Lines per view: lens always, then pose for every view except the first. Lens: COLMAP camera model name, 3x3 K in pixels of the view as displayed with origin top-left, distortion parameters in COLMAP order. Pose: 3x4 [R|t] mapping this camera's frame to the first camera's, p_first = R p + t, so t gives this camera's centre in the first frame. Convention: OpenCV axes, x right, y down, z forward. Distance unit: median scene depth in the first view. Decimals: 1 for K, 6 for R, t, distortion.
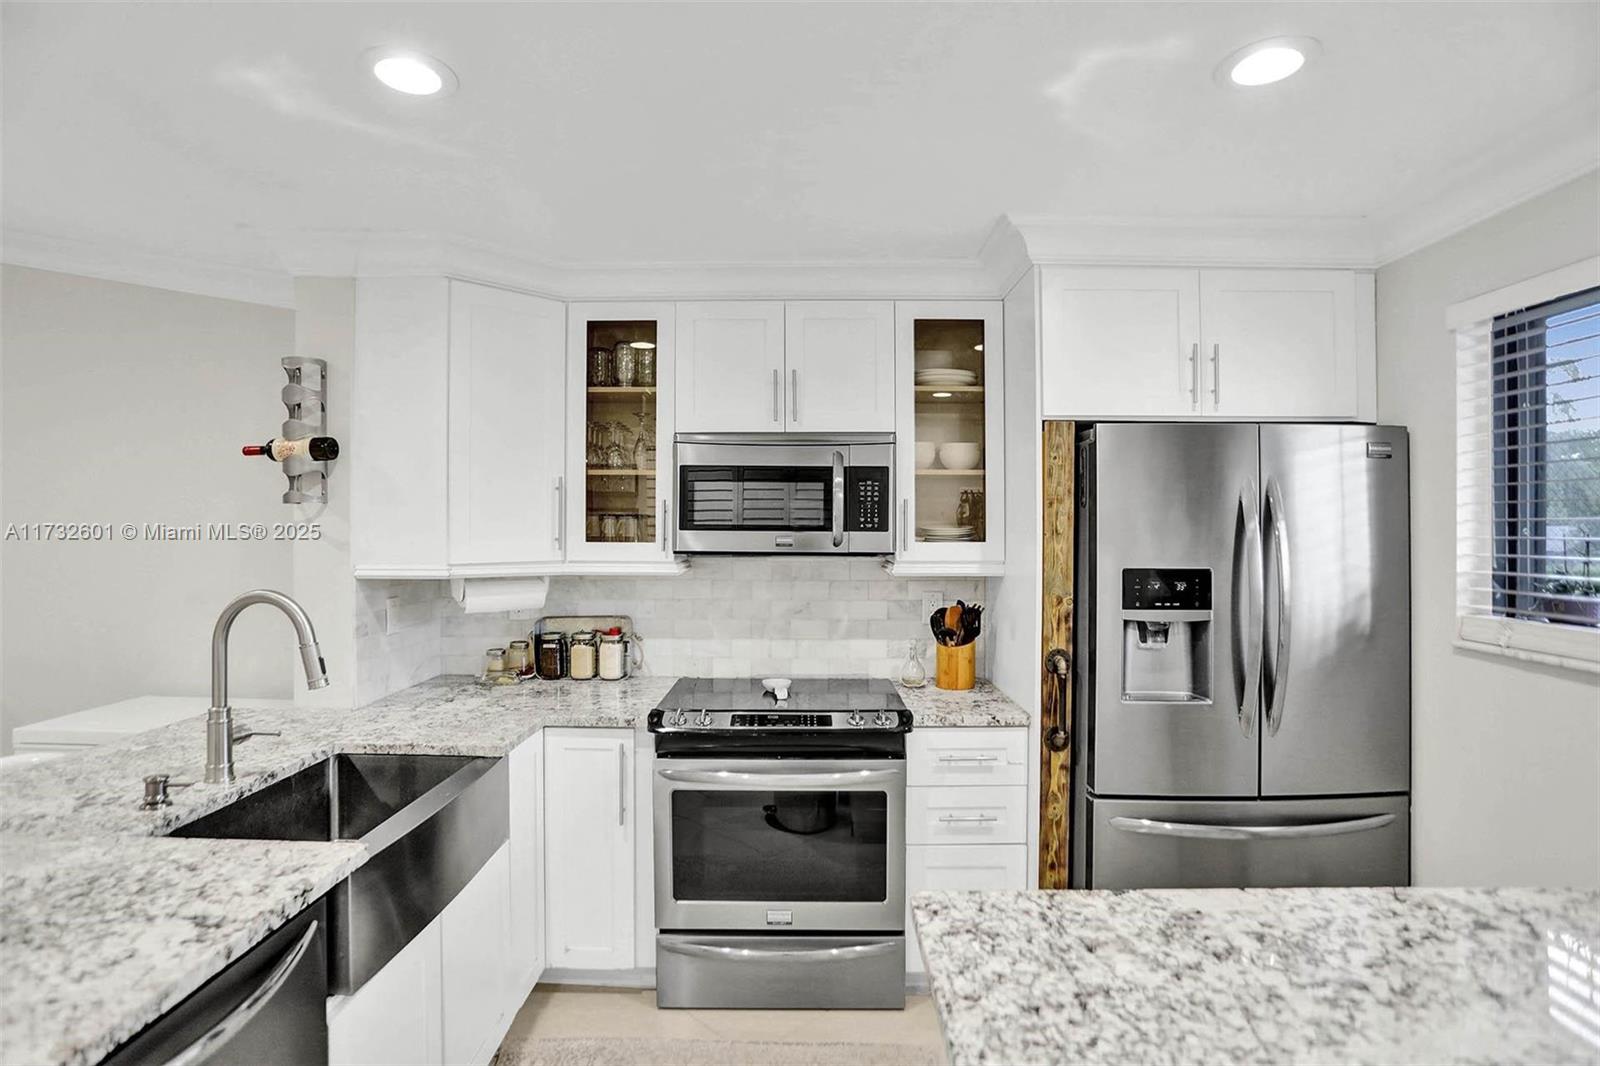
lens RADIAL K [[796.0, 0, 800.0], [0, 796.0, 533.0], [0, 0, 1]] dist [-0.079178, 0.036848]
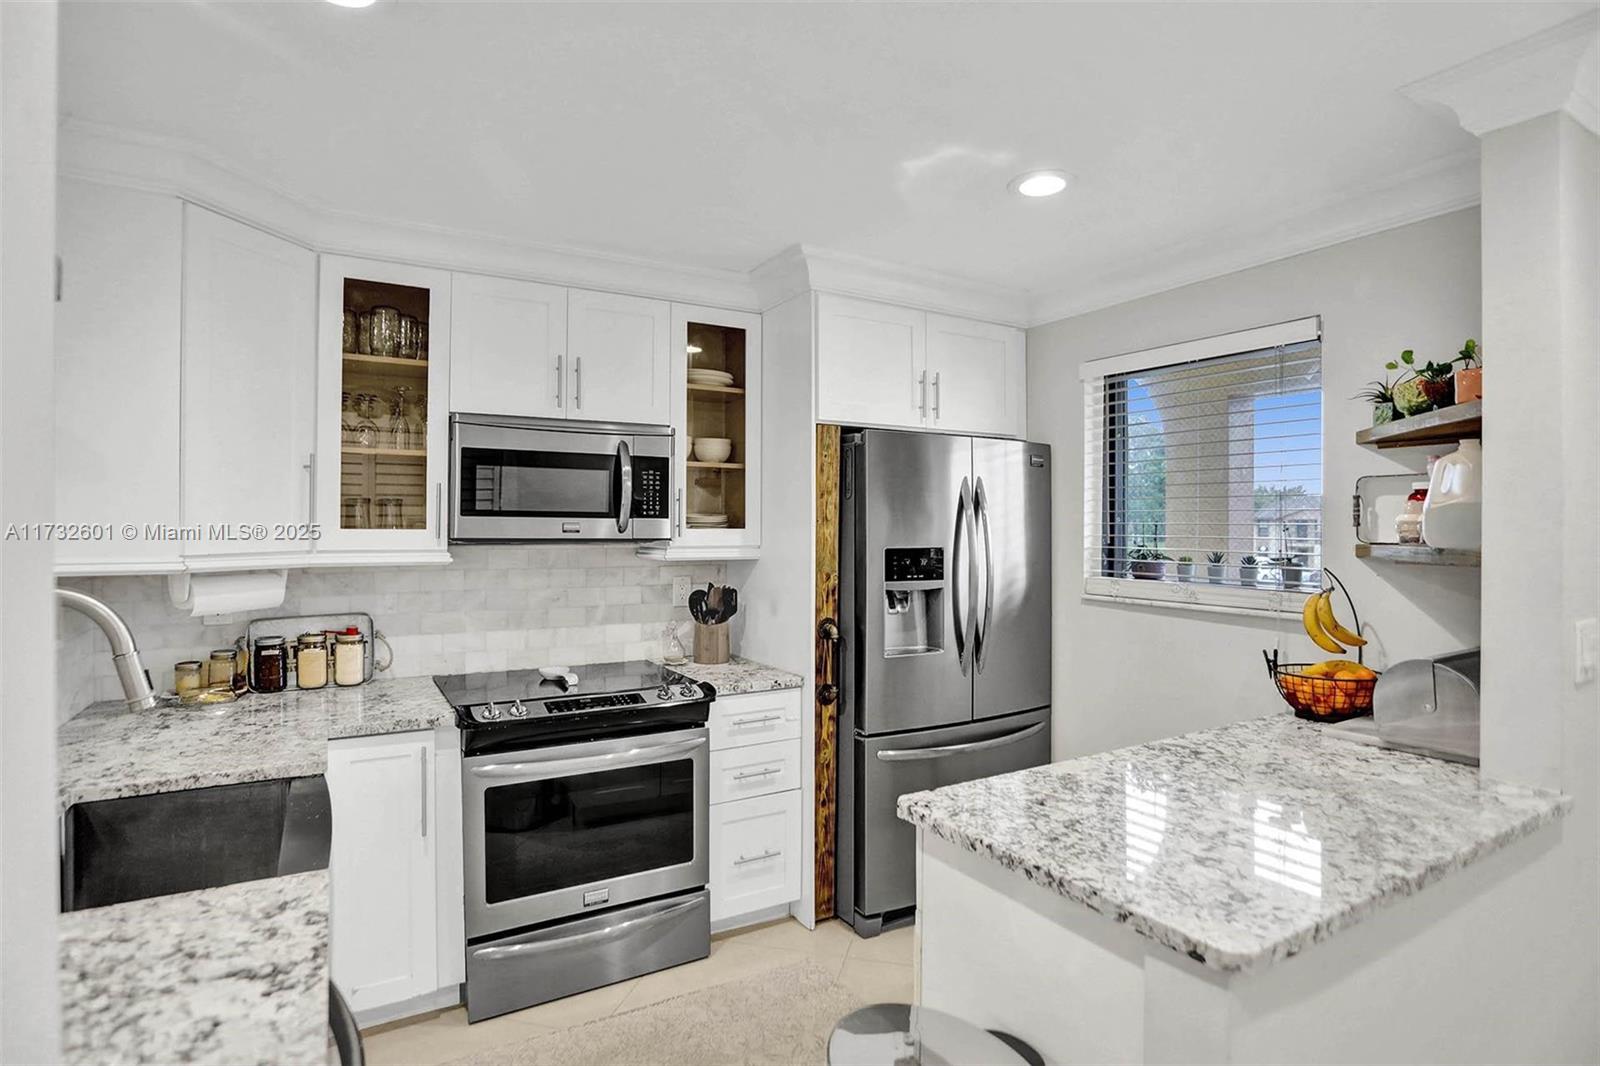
lens RADIAL K [[796.0, 0, 800.0], [0, 796.0, 533.0], [0, 0, 1]] dist [-0.079178, 0.036848]
pose [[0.859850, -0.003423, 0.510535, -0.315297], [0.000747, 0.999985, 0.005448, 0.013240], [-0.510546, -0.004303, 0.859840, -0.003955]]
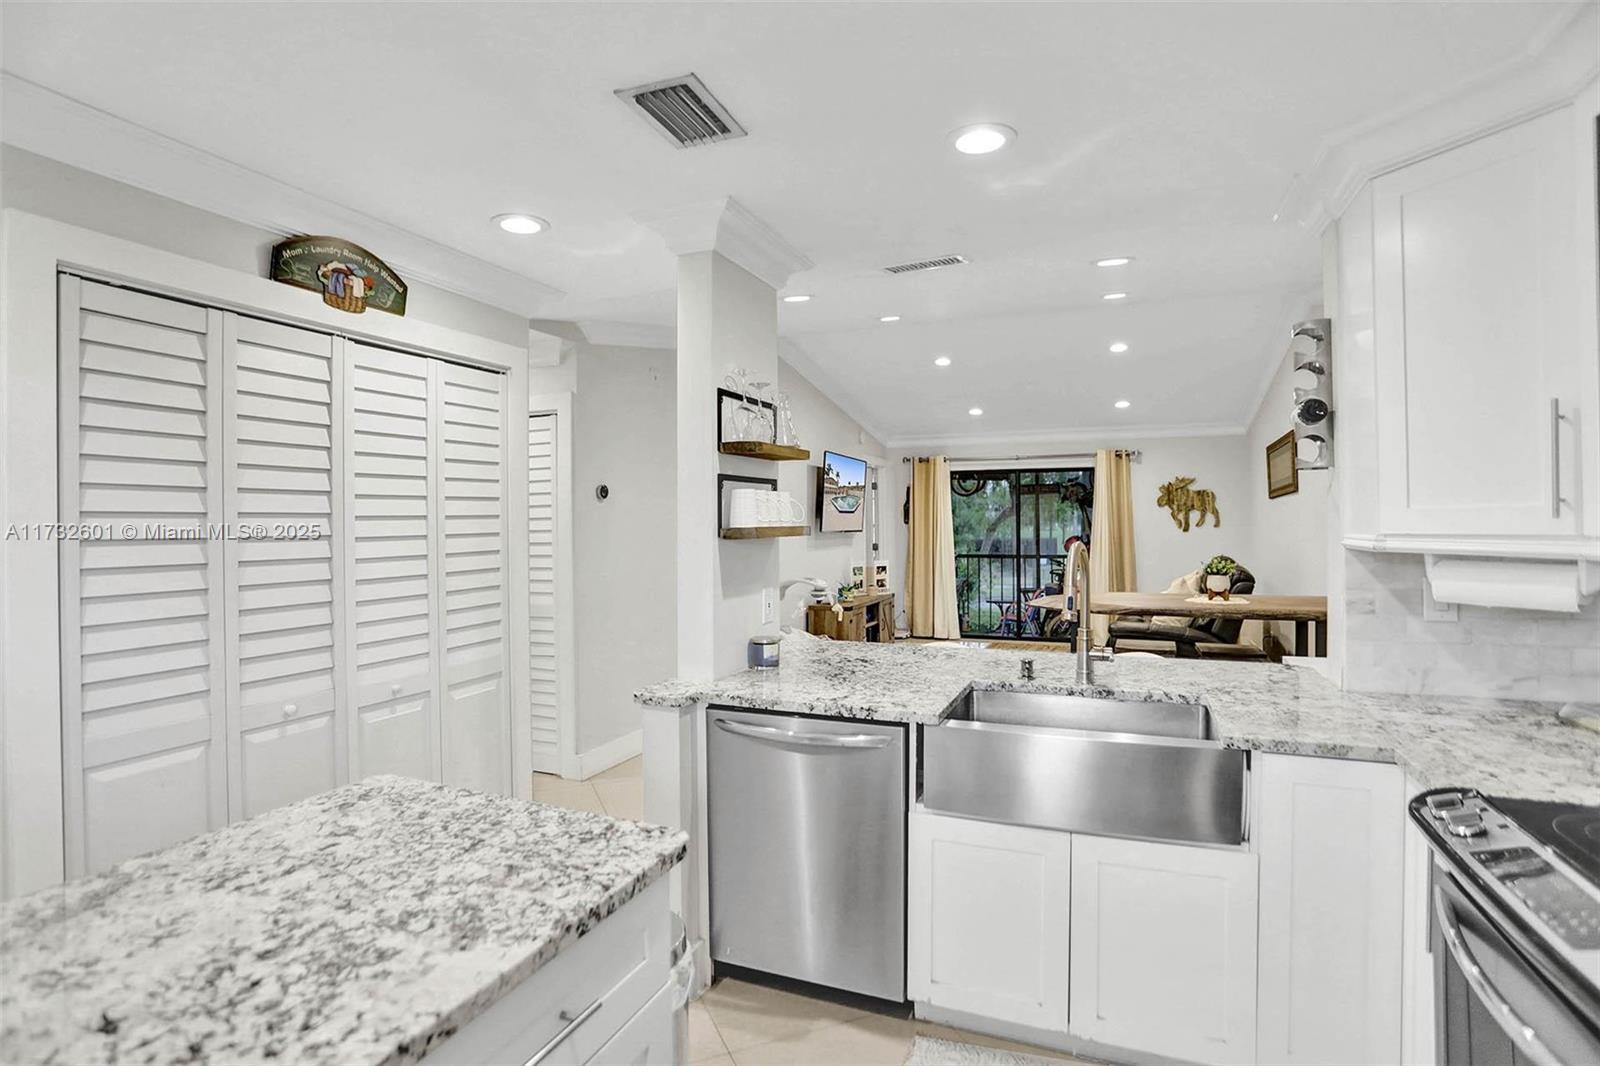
lens RADIAL K [[814.9, 0, 800.0], [0, 814.9, 533.0], [0, 0, 1]] dist [-0.054084, 0.022933]
pose [[-0.373081, 0.015090, -0.927676, 0.538146], [0.004342, 0.999885, 0.014518, 0.023753], [0.927788, 0.001388, -0.373104, 0.765638]]
